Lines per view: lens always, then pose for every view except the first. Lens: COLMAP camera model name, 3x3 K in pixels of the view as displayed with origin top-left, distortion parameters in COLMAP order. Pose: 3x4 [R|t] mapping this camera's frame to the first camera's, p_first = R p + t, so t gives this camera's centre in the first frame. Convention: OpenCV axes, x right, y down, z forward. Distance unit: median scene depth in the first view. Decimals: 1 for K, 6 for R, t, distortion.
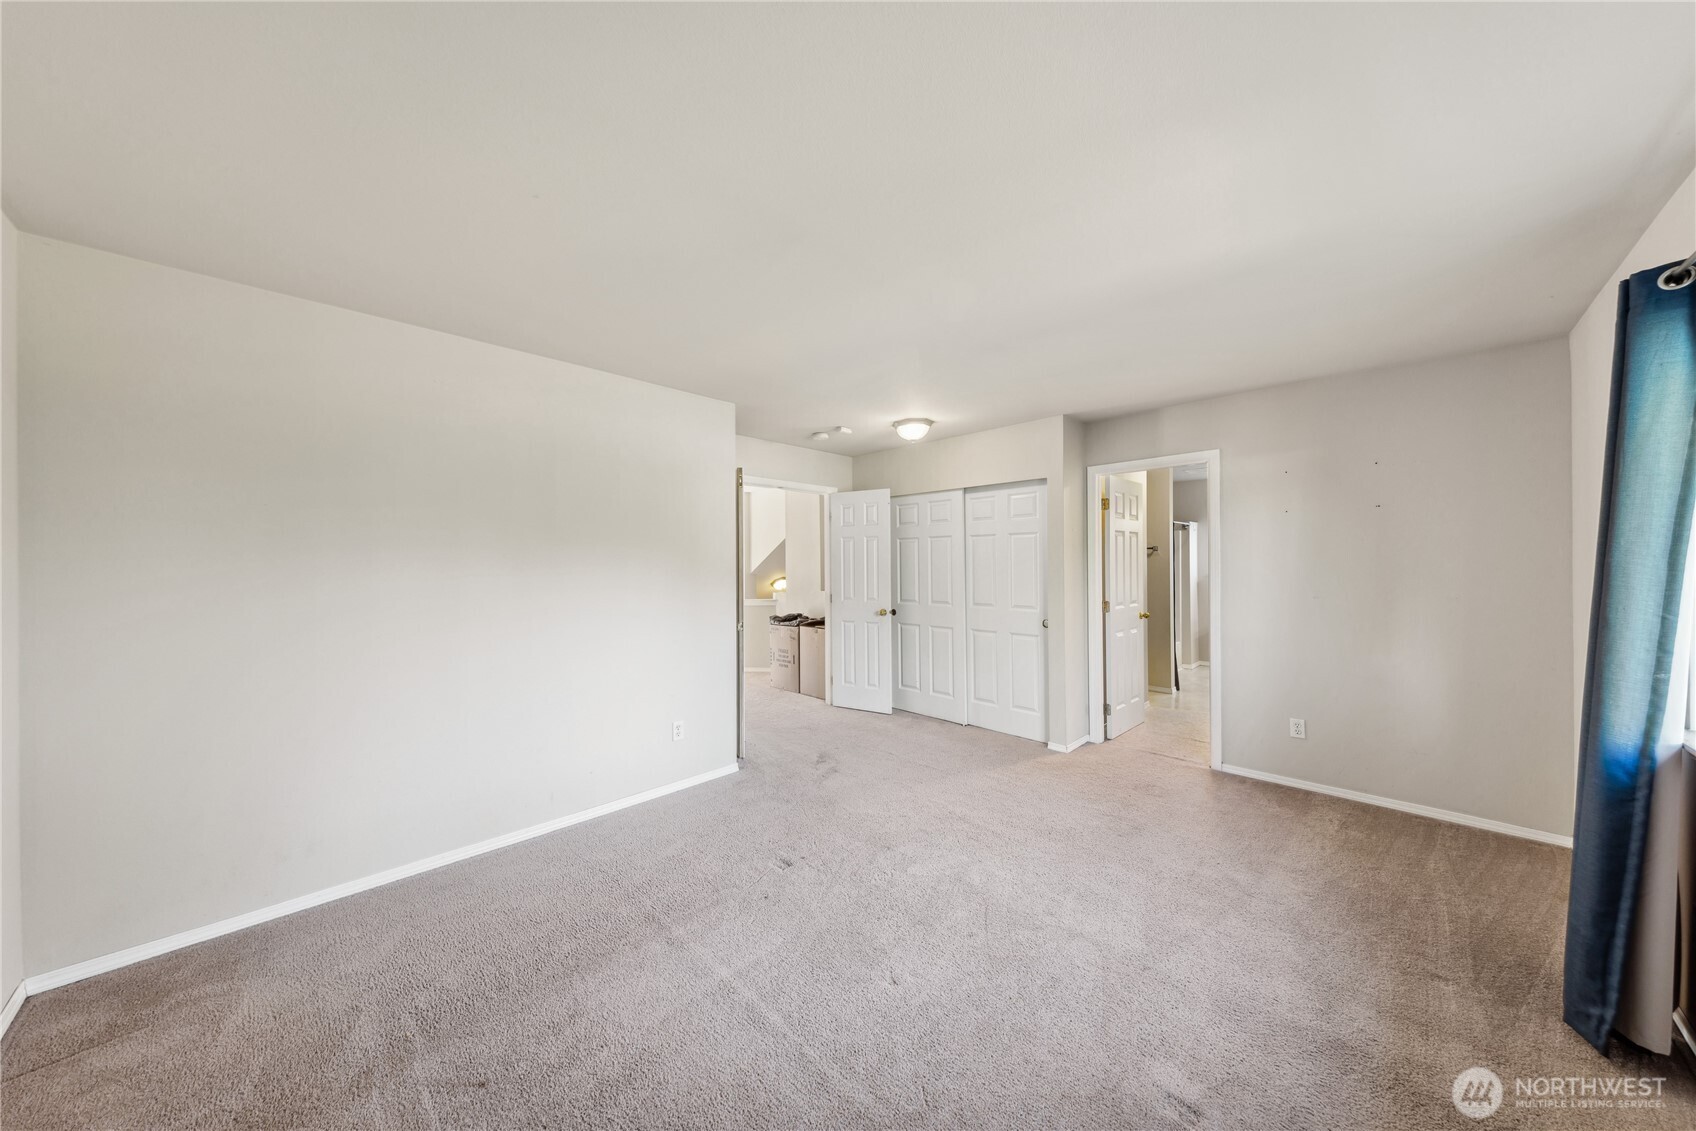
lens RADIAL K [[555.1, 0, 840.8], [0, 555.1, 563.6], [0, 0, 1]] dist [0.011847, -0.000026]
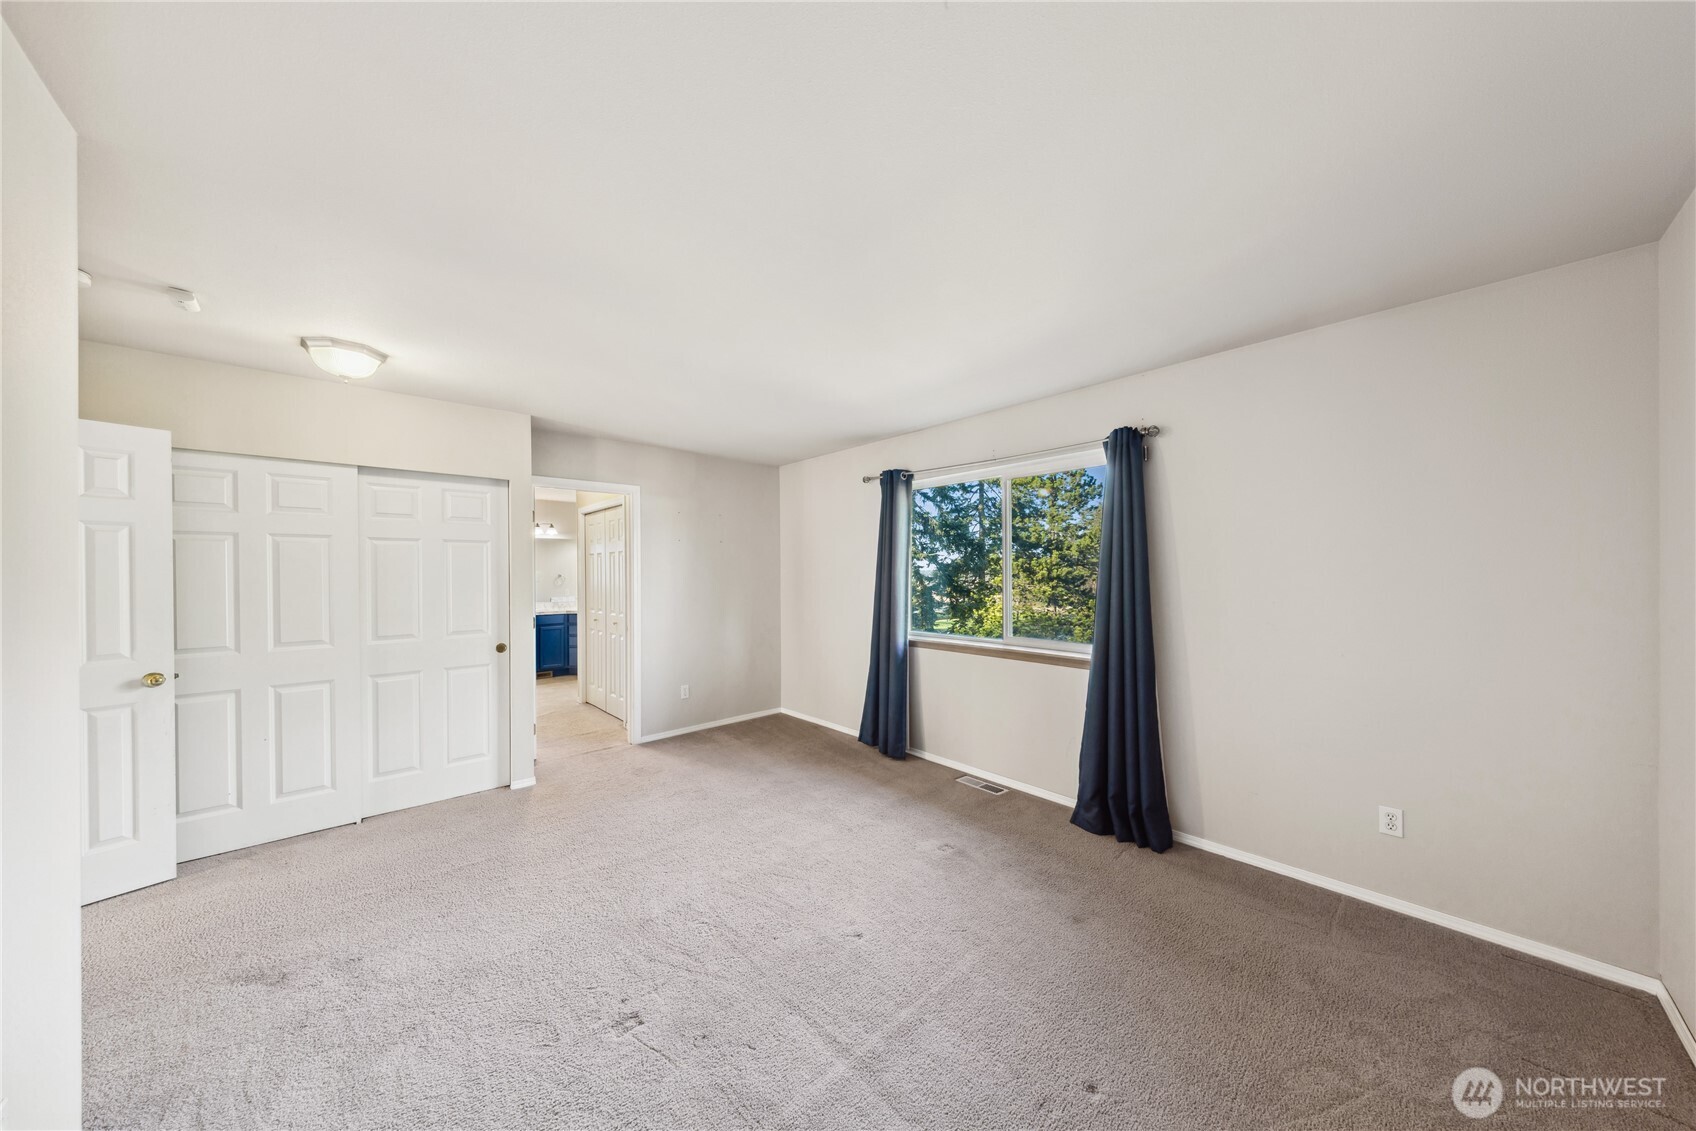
lens RADIAL K [[555.1, 0, 840.7], [0, 555.1, 575.6], [0, 0, 1]] dist [0.011847, -0.000026]
pose [[0.038465, -0.001677, 0.999259, -0.494413], [0.003286, 0.999993, 0.001551, -0.003726], [-0.999255, 0.003224, 0.038471, 0.456328]]
